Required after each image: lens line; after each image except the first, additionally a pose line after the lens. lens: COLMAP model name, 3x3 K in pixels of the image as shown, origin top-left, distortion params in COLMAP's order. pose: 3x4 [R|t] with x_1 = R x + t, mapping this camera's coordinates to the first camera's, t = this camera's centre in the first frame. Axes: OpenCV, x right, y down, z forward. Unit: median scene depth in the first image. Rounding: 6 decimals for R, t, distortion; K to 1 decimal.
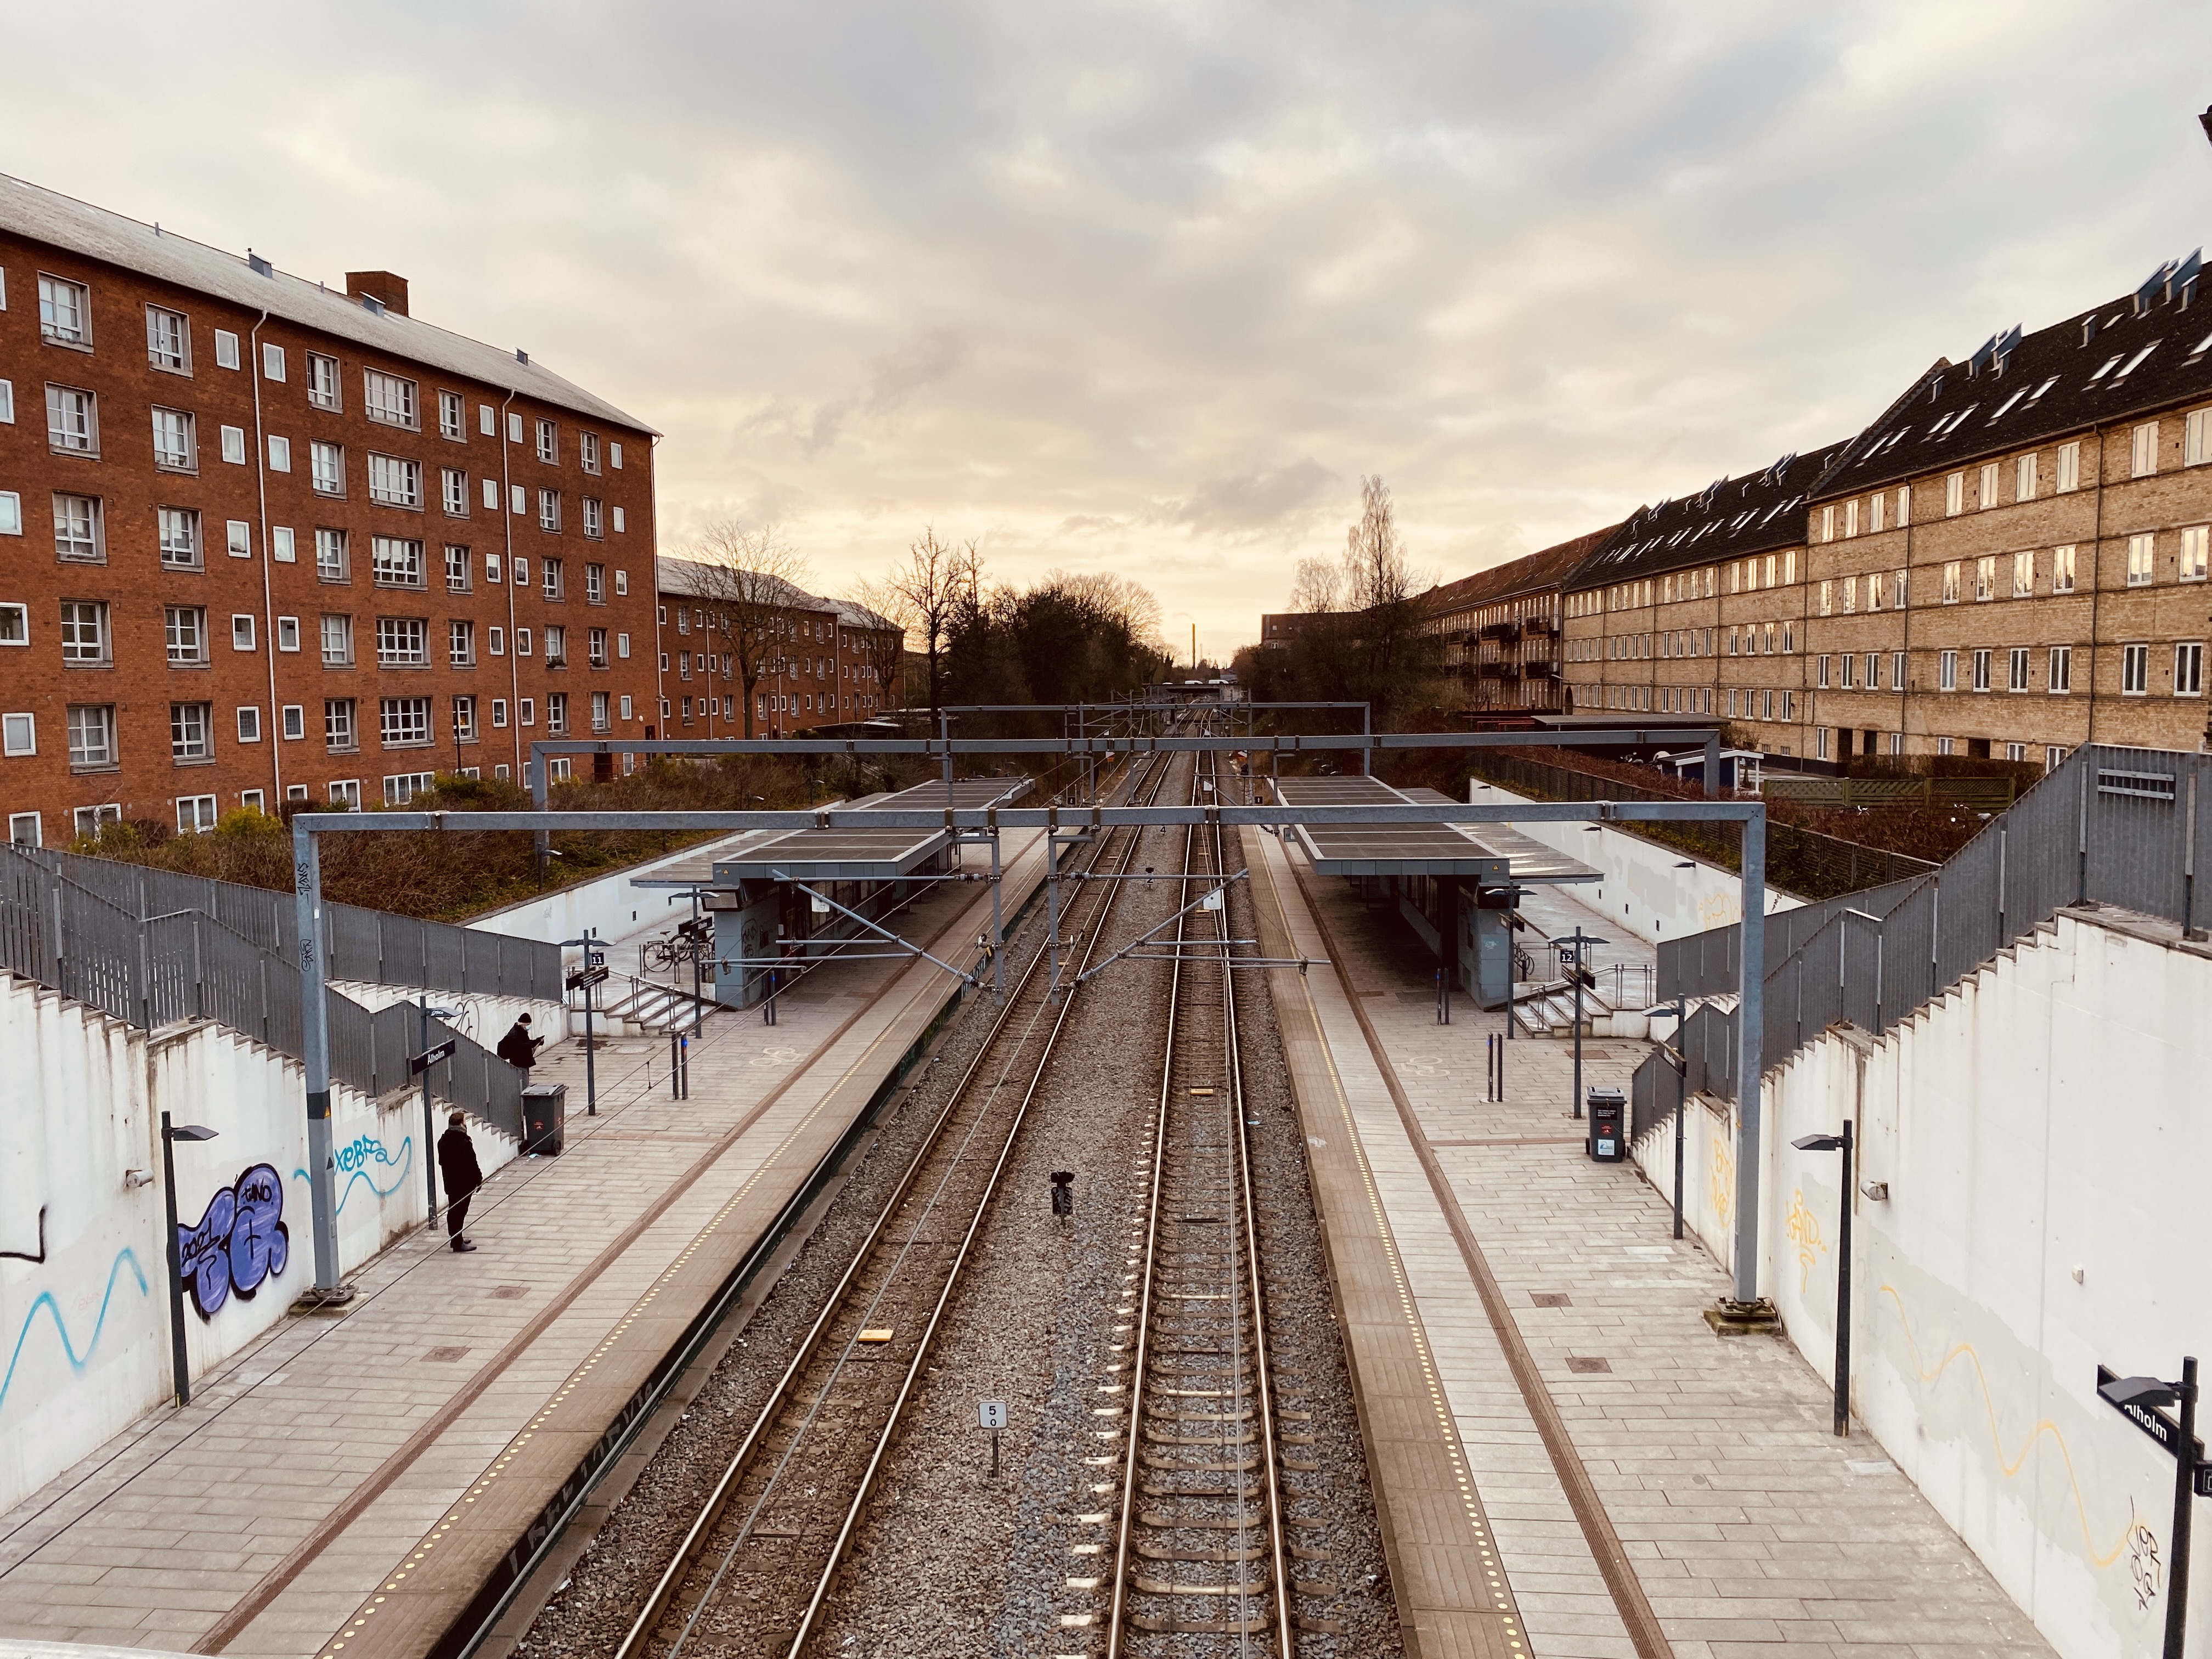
lens RADIAL K [[1676.0, 0, 1094.2], [0, 1676.0, 841.0], [0, 0, 1]] dist [0.041476, -0.035741]
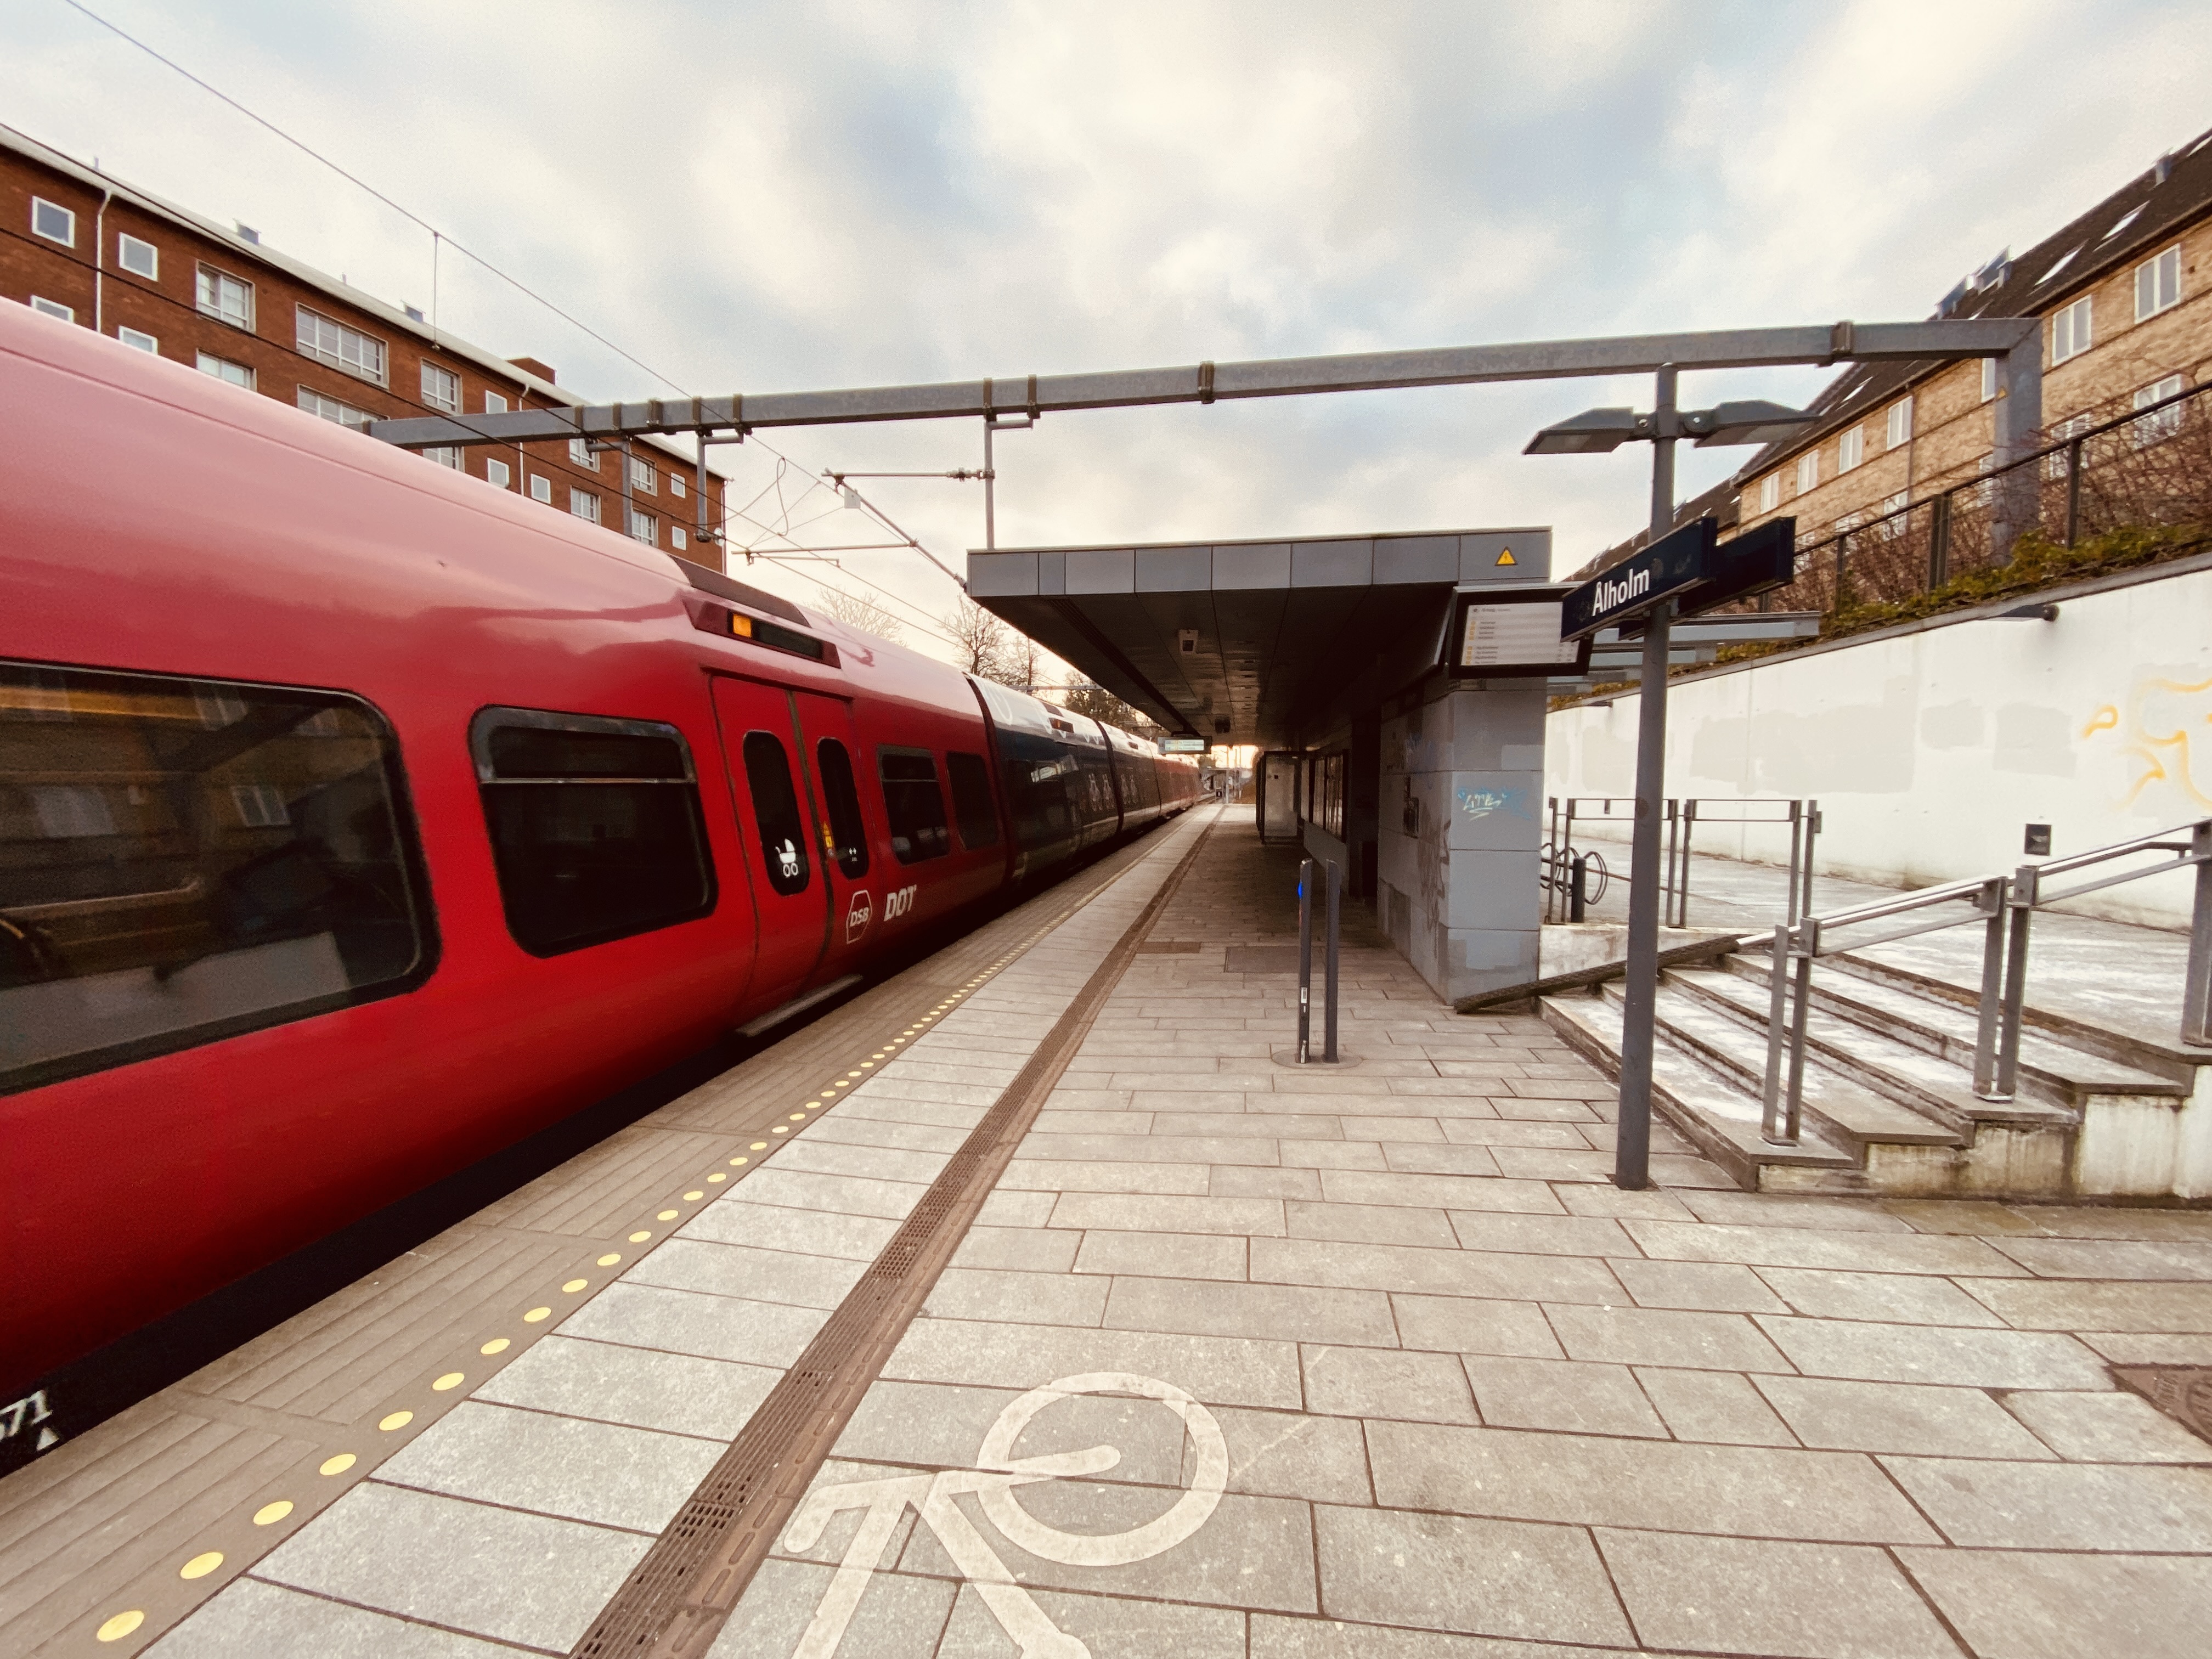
lens RADIAL K [[896.1, 0, 1111.0], [0, 896.1, 836.2], [0, 0, 1]] dist [0.001866, -0.012114]
pose [[0.996293, 0.023994, -0.082608, 0.128968], [-0.026712, 0.999132, -0.031957, 0.053988], [0.081769, 0.034045, 0.996070, 0.590458]]
